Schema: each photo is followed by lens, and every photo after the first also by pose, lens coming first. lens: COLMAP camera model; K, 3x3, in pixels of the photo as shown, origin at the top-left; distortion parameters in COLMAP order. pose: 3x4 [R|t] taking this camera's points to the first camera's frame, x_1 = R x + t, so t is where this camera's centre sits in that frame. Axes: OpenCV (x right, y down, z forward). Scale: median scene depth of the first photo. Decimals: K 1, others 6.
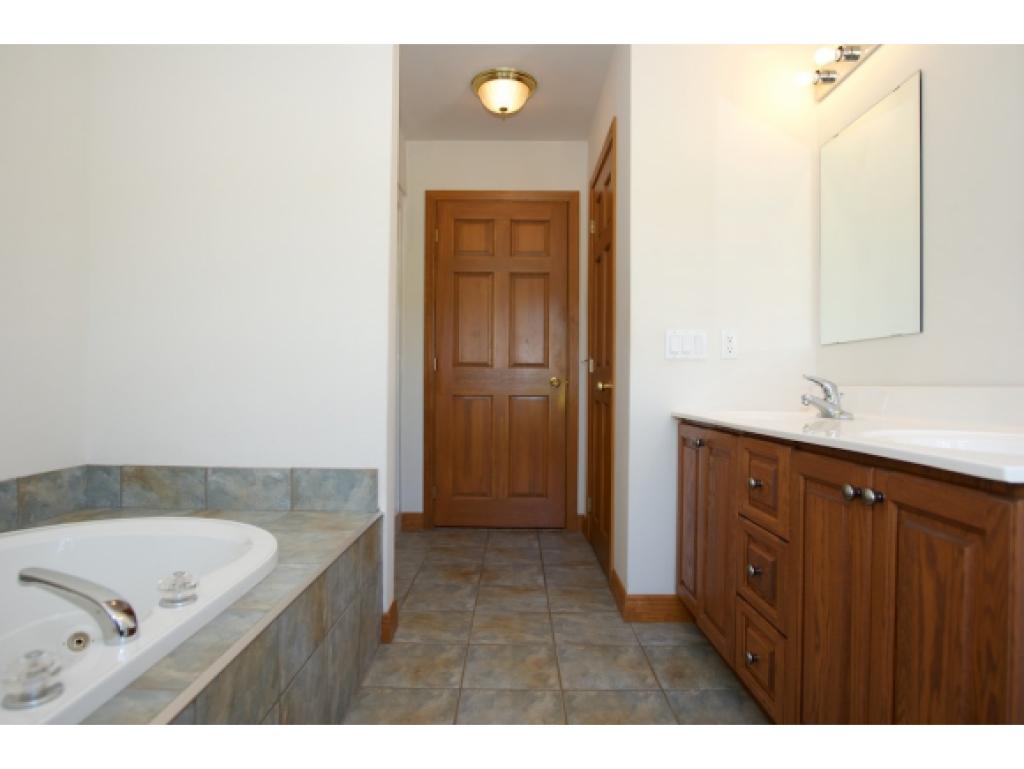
lens RADIAL K [[584.7, 0, 512.0], [0, 584.7, 384.5], [0, 0, 1]] dist [-0.038432, 0.014416]
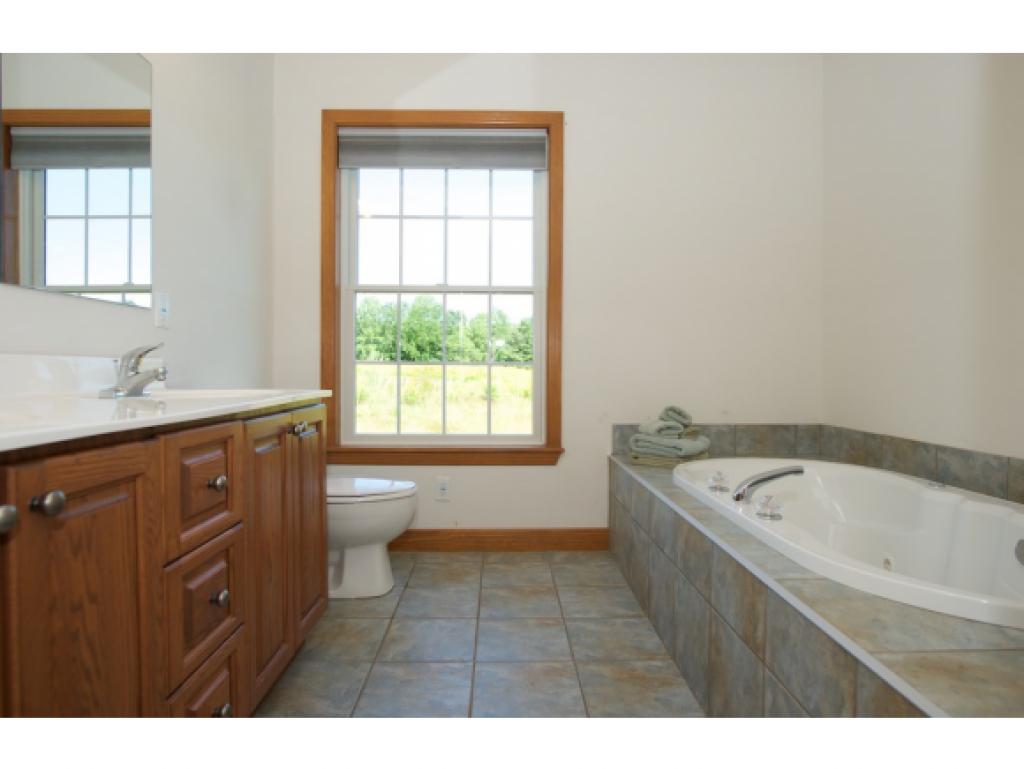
lens RADIAL K [[585.8, 0, 512.1], [0, 585.8, 376.5], [0, 0, 1]] dist [-0.028828, 0.000530]
pose [[-0.999446, -0.008970, -0.032055, 0.045402], [-0.009367, 0.999881, 0.012251, 0.013923], [0.031941, 0.012545, -0.999411, 1.256290]]
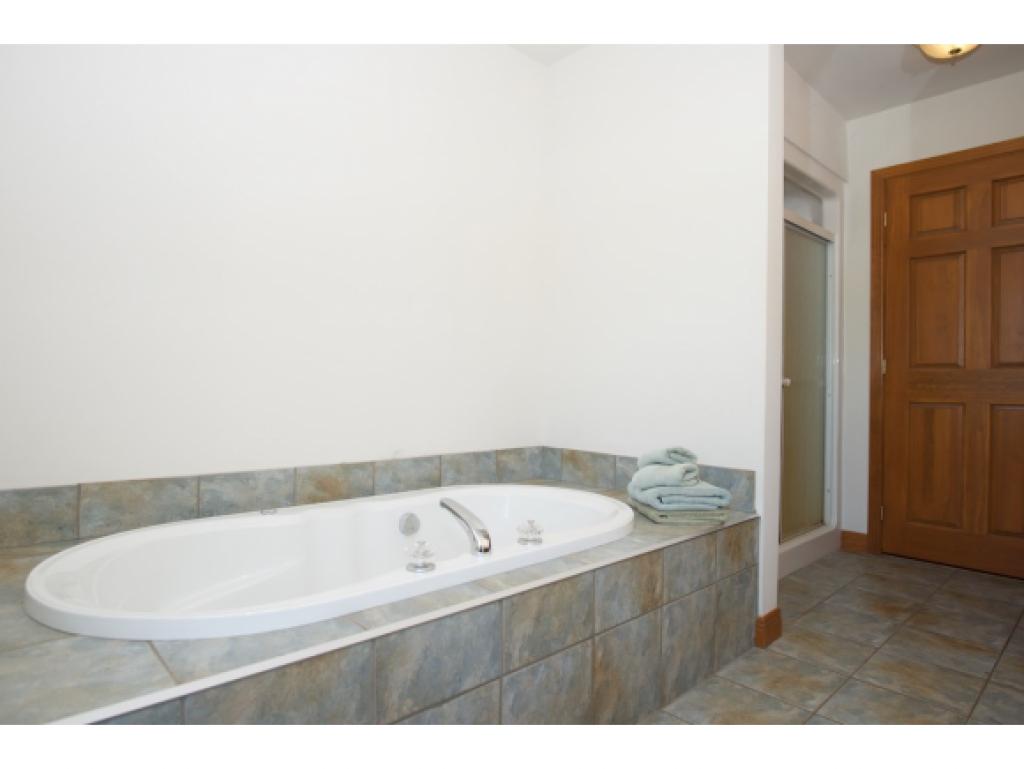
lens RADIAL K [[584.7, 0, 512.0], [0, 584.7, 384.5], [0, 0, 1]] dist [-0.038432, 0.014416]
pose [[0.683425, -0.001608, -0.730019, 0.214711], [-0.007568, 0.999928, -0.009288, 0.008170], [0.729982, 0.011873, 0.683363, 0.007487]]
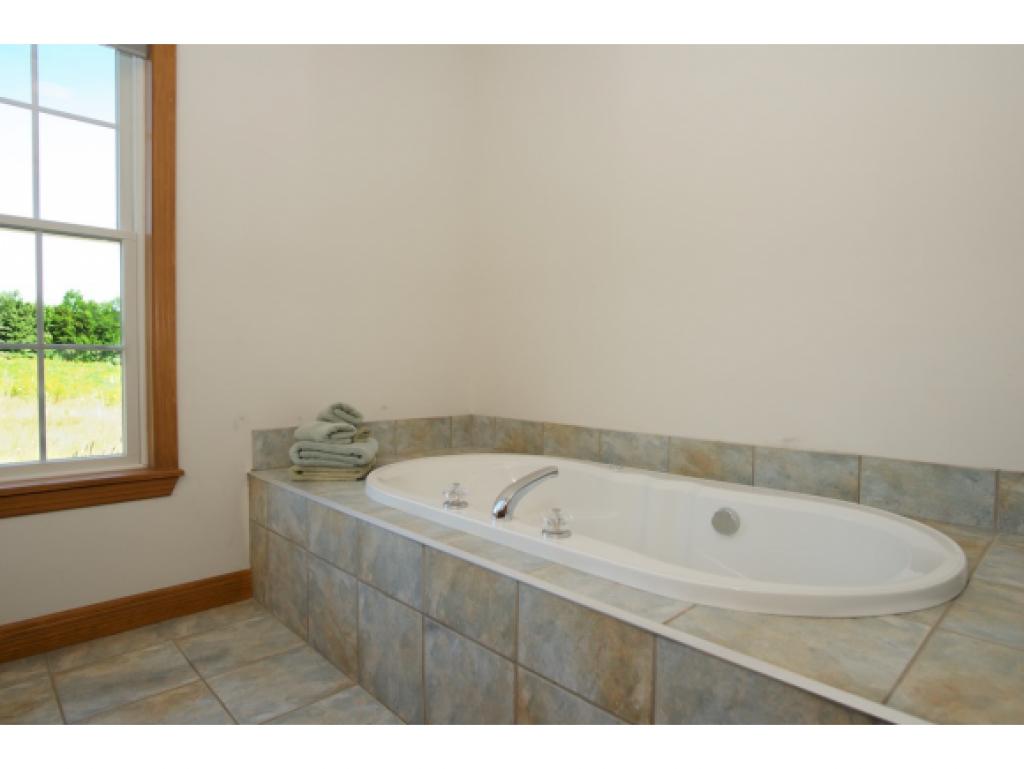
lens RADIAL K [[584.7, 0, 512.0], [0, 584.7, 384.5], [0, 0, 1]] dist [-0.038432, 0.014416]
pose [[-0.711432, 0.014855, -0.702598, 0.158108], [-0.011925, 0.999377, 0.033205, 0.021031], [0.702653, 0.032002, -0.710812, 0.929205]]
